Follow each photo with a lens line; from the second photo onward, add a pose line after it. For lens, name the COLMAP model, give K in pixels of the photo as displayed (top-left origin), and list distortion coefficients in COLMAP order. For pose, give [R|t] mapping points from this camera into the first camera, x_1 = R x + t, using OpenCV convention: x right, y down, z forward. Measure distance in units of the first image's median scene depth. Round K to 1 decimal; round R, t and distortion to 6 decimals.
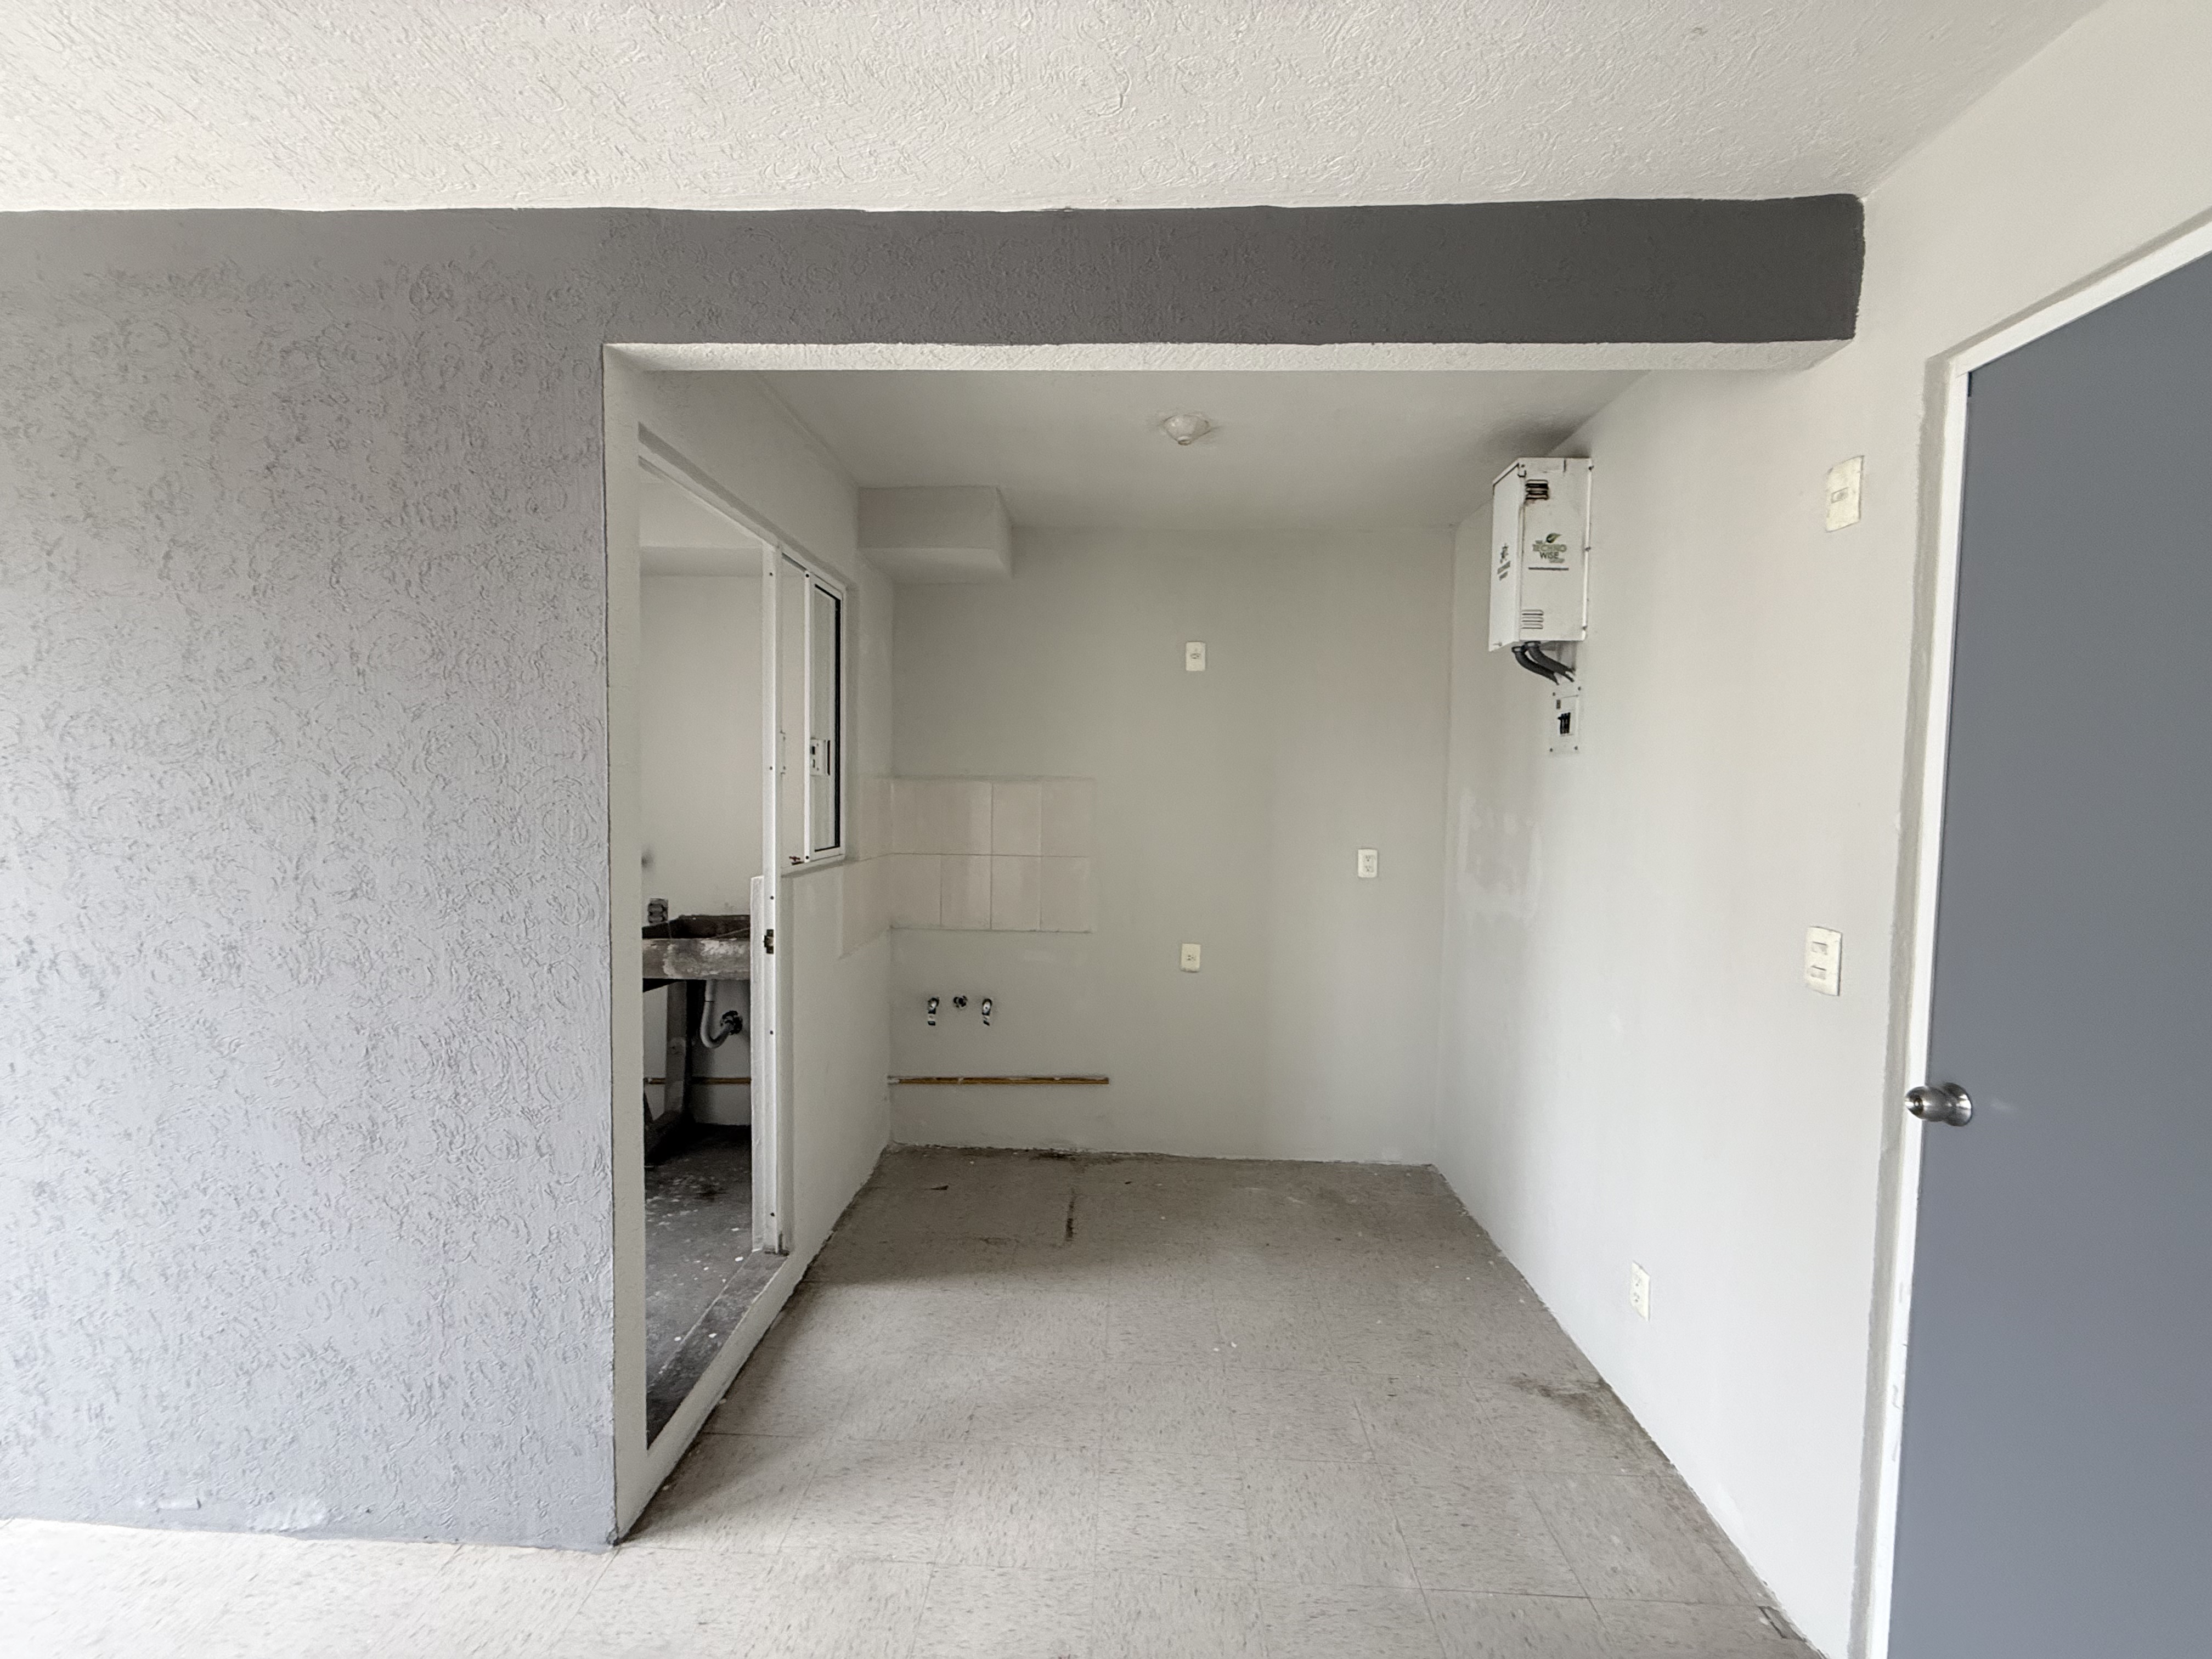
lens RADIAL K [[880.5, 0, 1099.4], [0, 880.5, 832.5], [0, 0, 1]] dist [-0.000972, 0.000136]
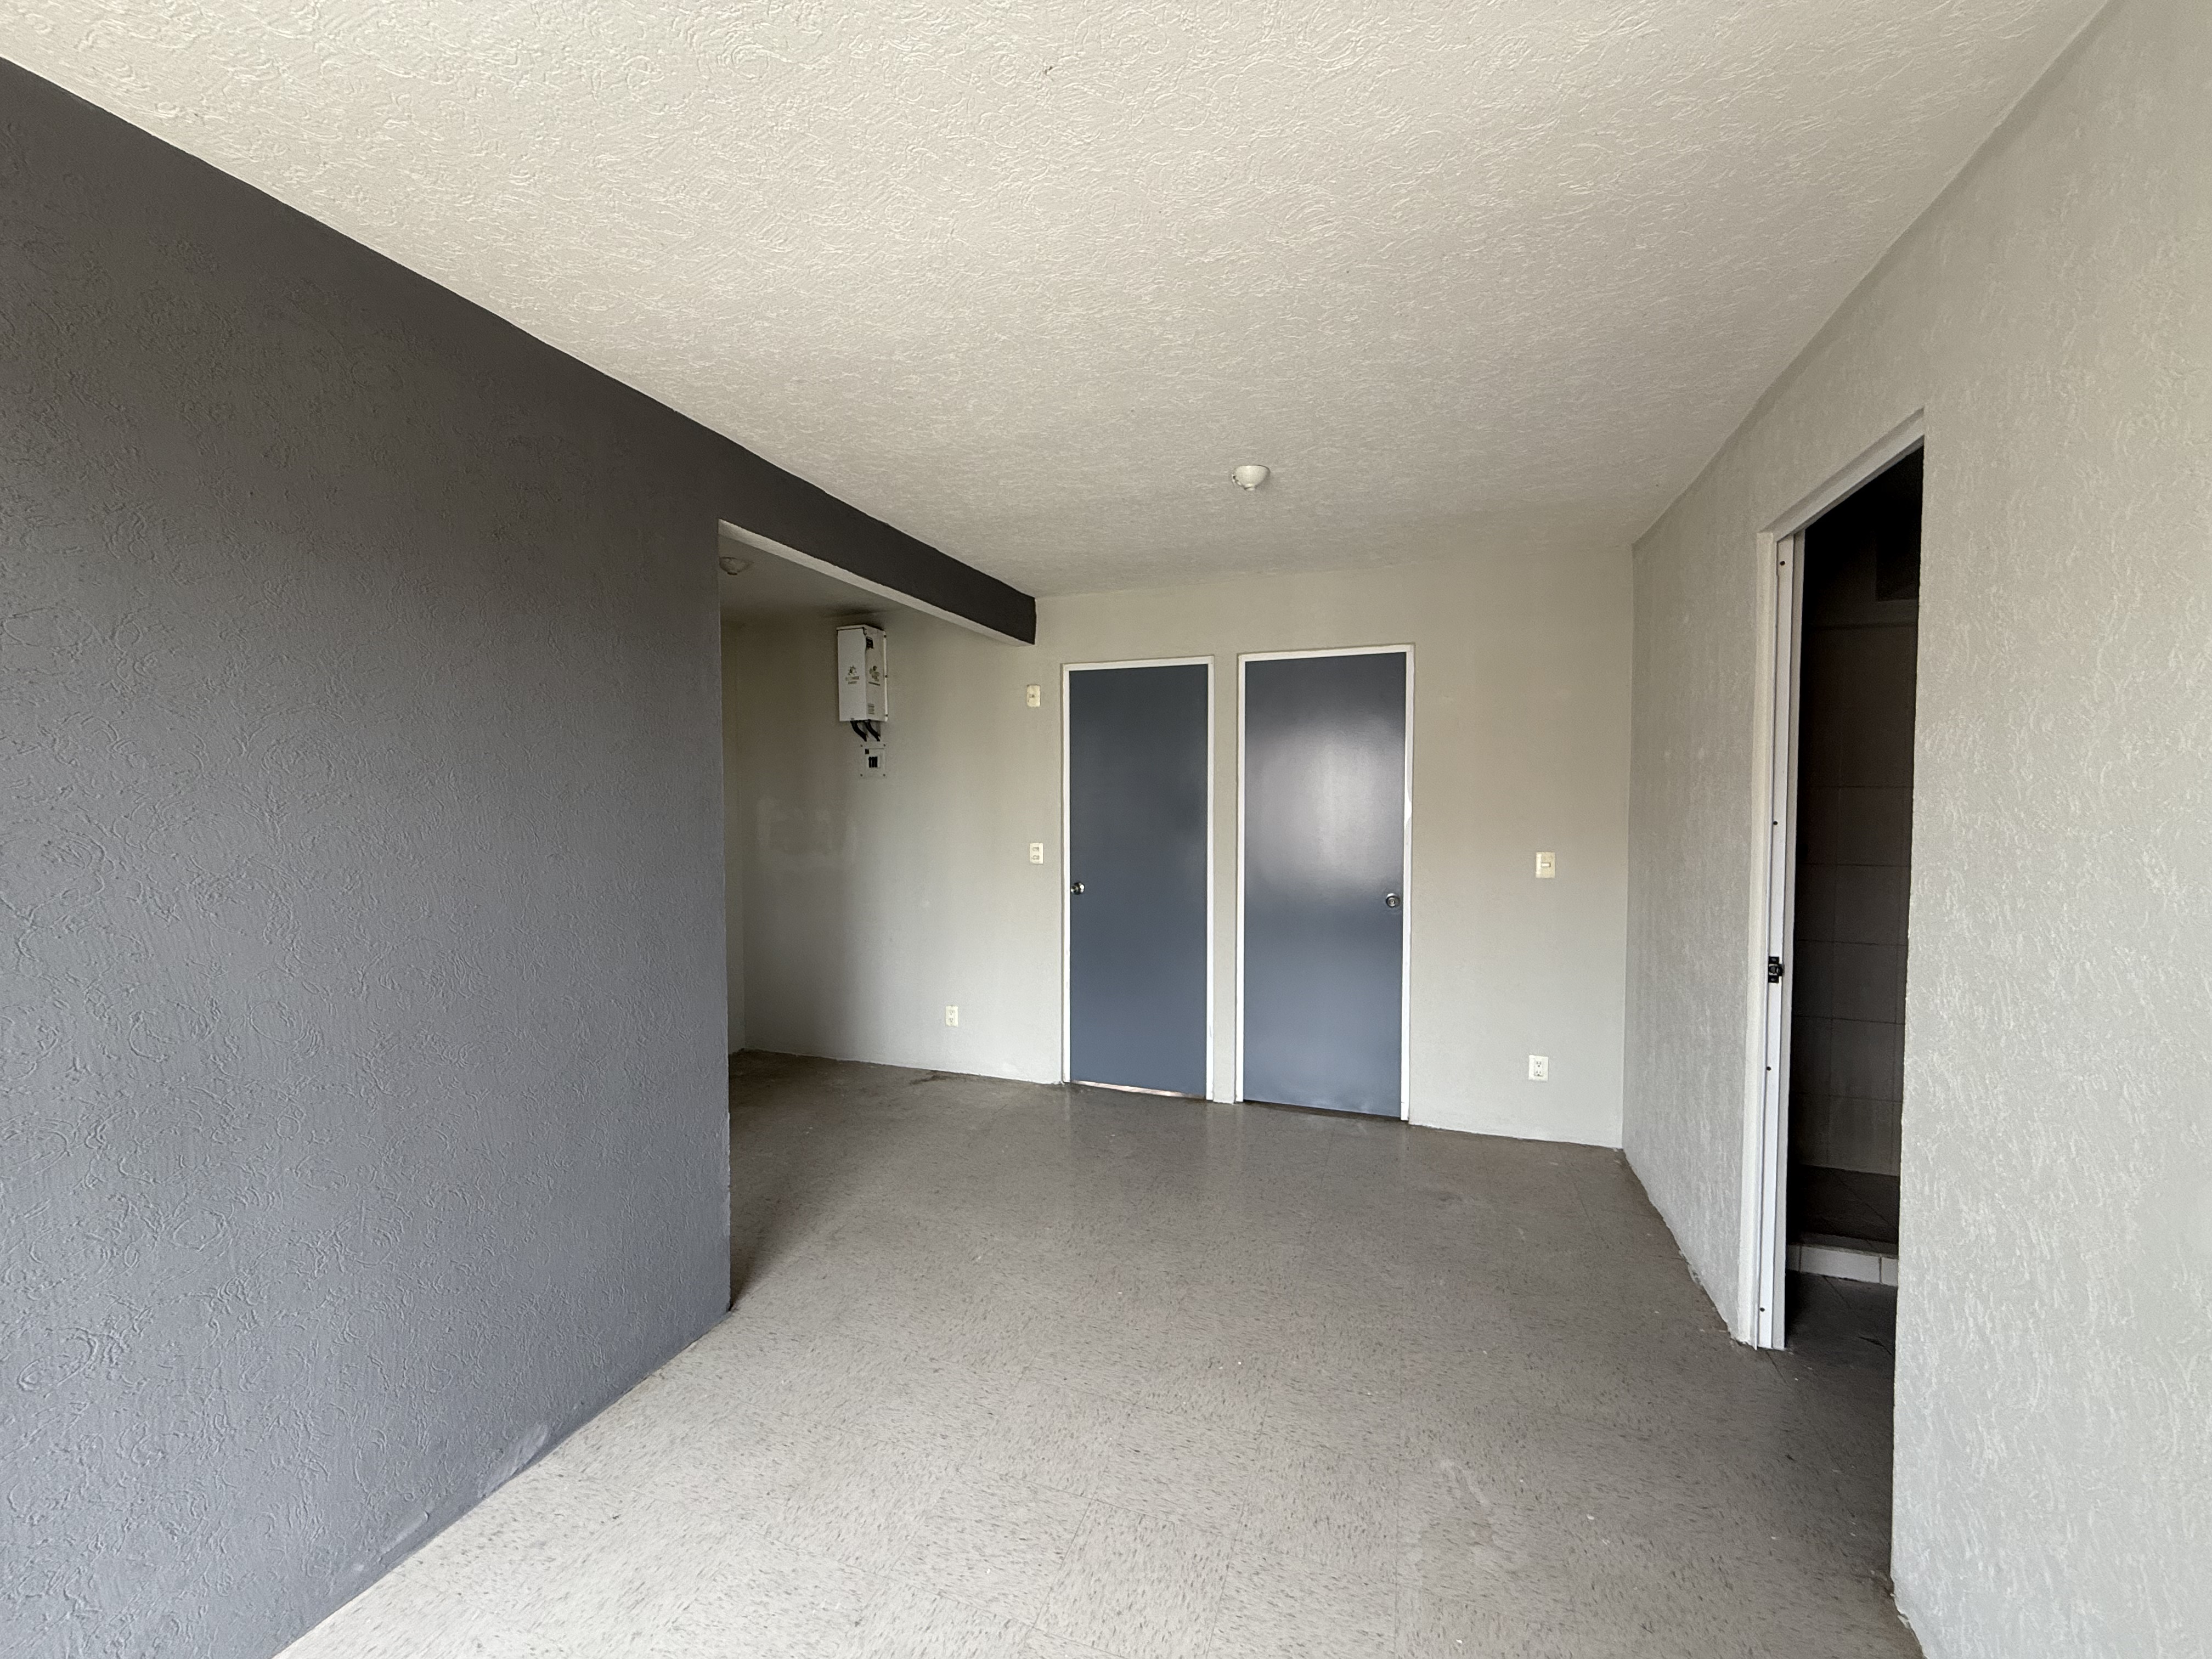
lens RADIAL K [[880.5, 0, 1101.9], [0, 880.5, 832.9], [0, 0, 1]] dist [-0.000972, 0.000136]
pose [[0.296155, -0.052793, 0.953680, -1.546543], [0.054117, 0.997795, 0.038430, -0.019772], [-0.953605, 0.040229, 0.298359, -0.070819]]
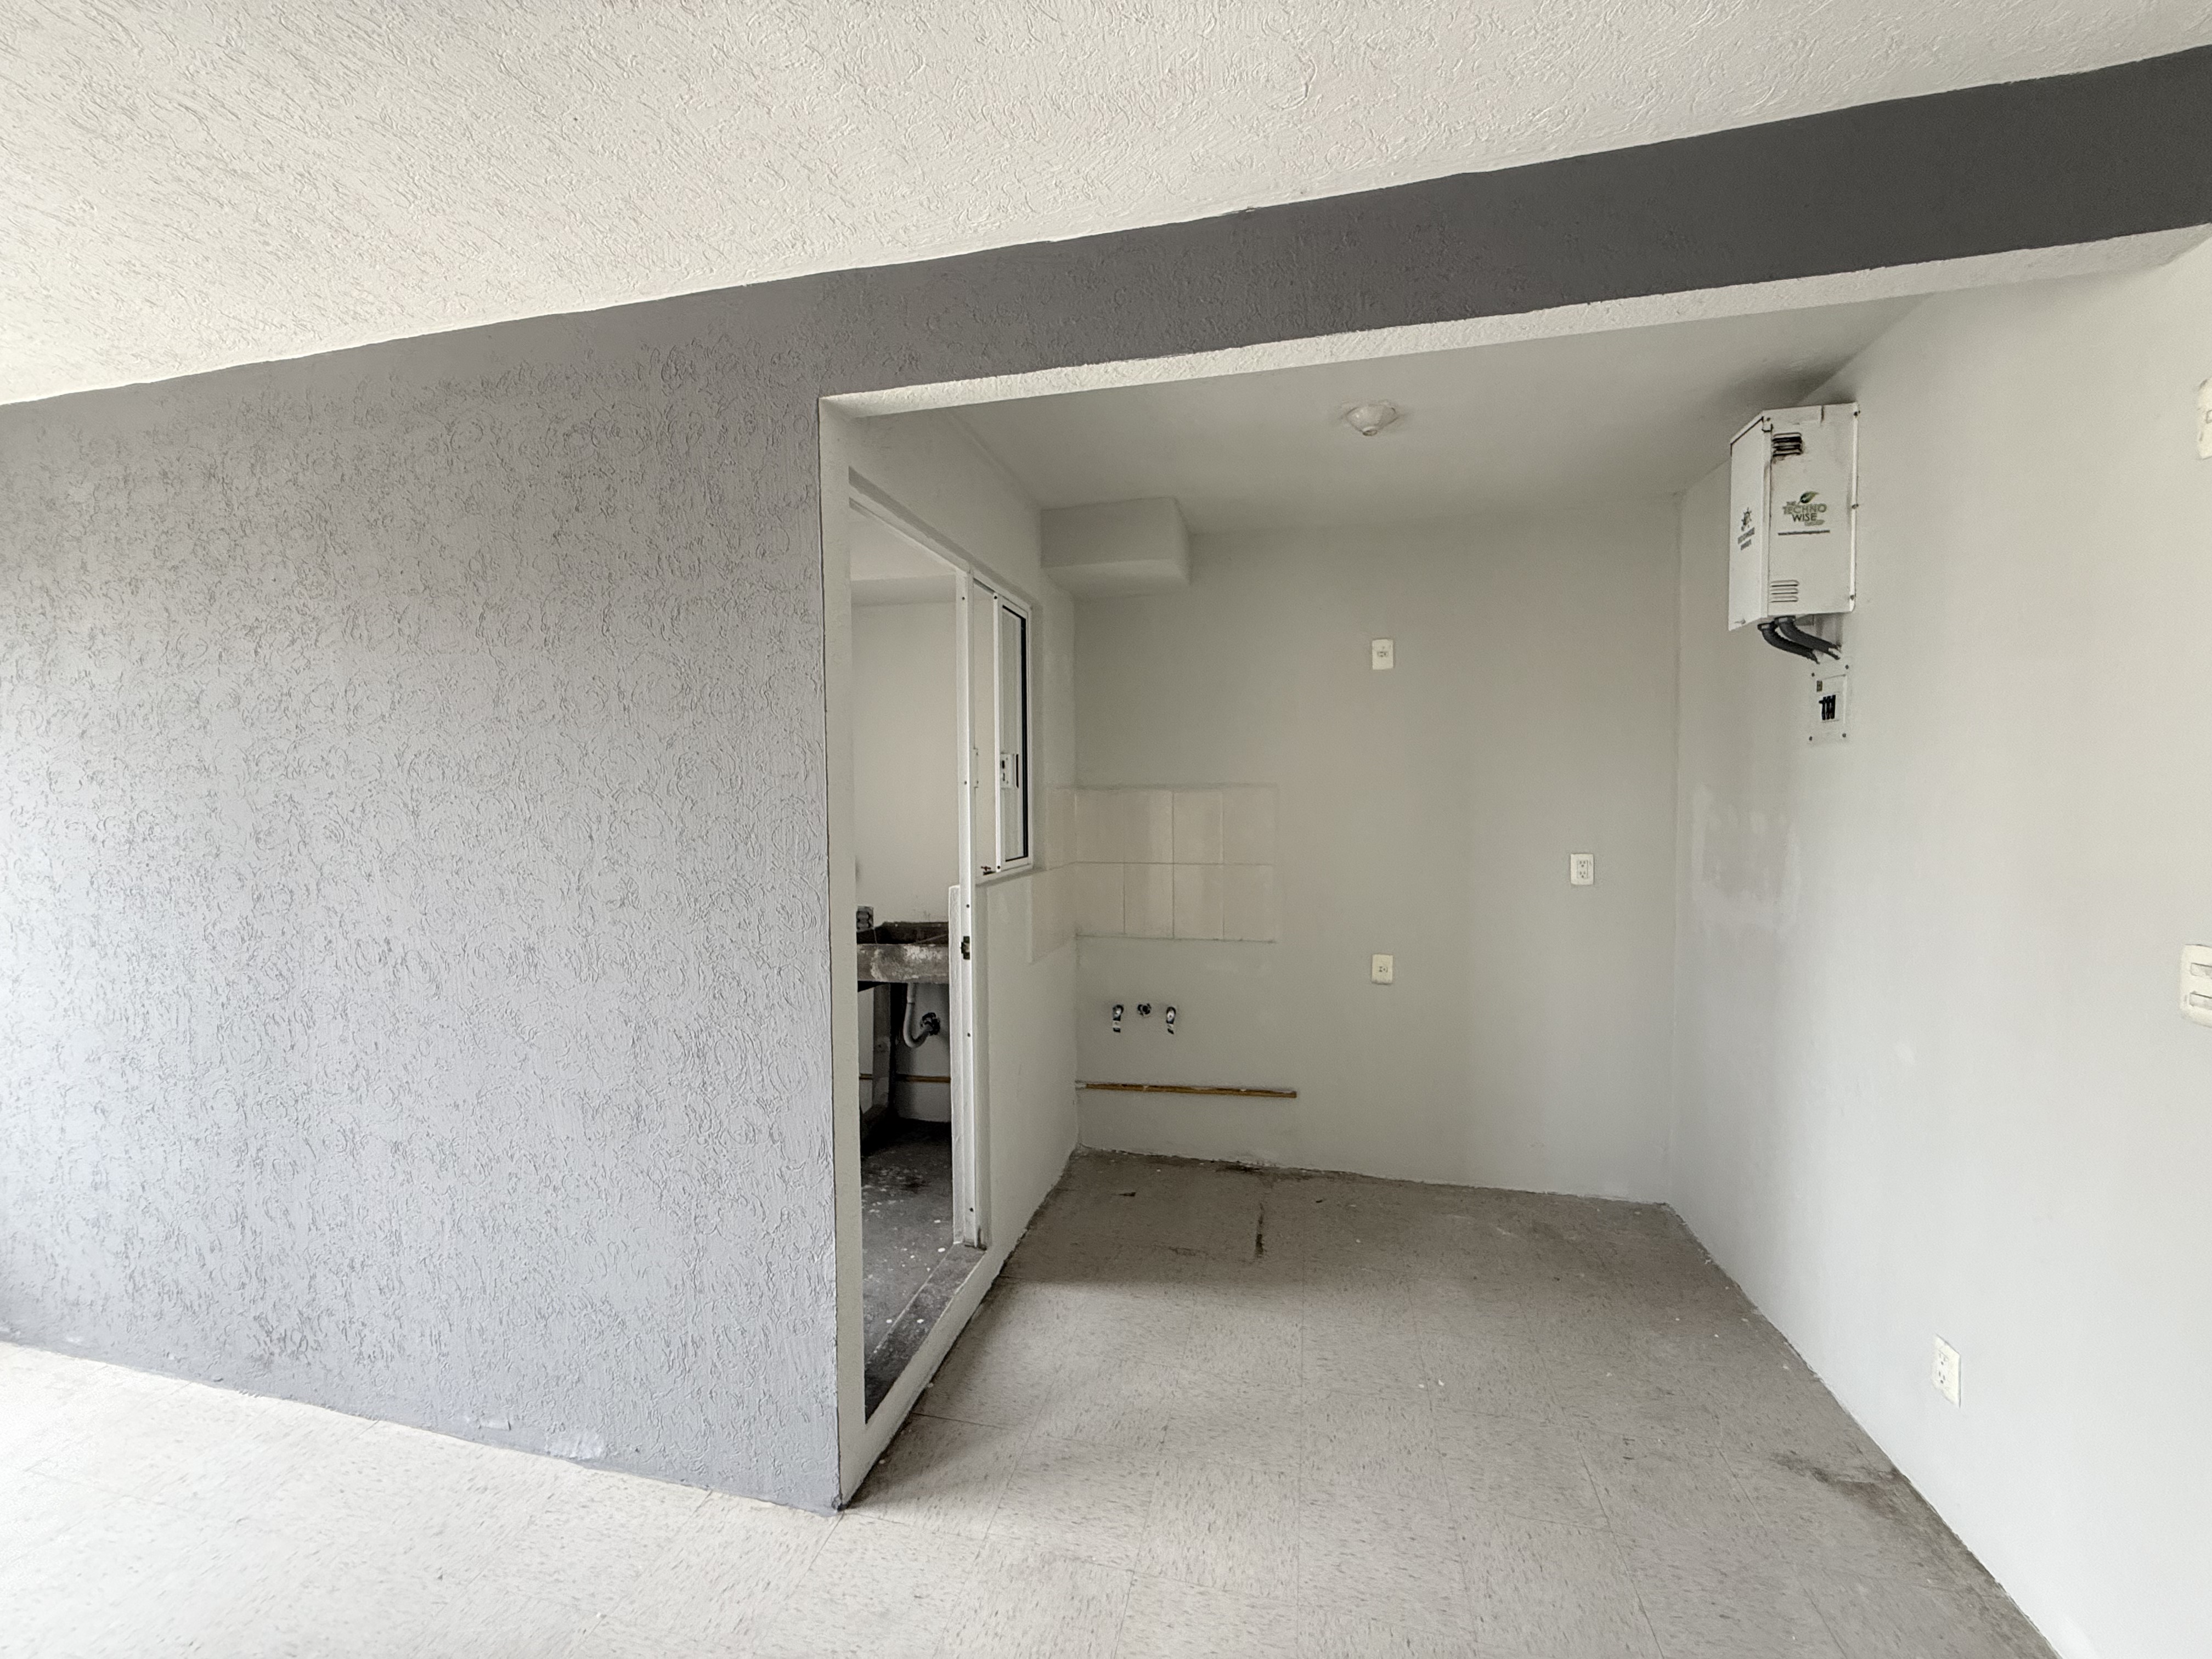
lens RADIAL K [[880.5, 0, 1099.6], [0, 880.5, 832.1], [0, 0, 1]] dist [-0.000972, 0.000136]
pose [[0.980520, -0.015109, -0.195835, -0.014754], [0.013367, 0.999858, -0.010213, -0.001436], [0.195962, 0.007396, 0.980584, 0.003226]]
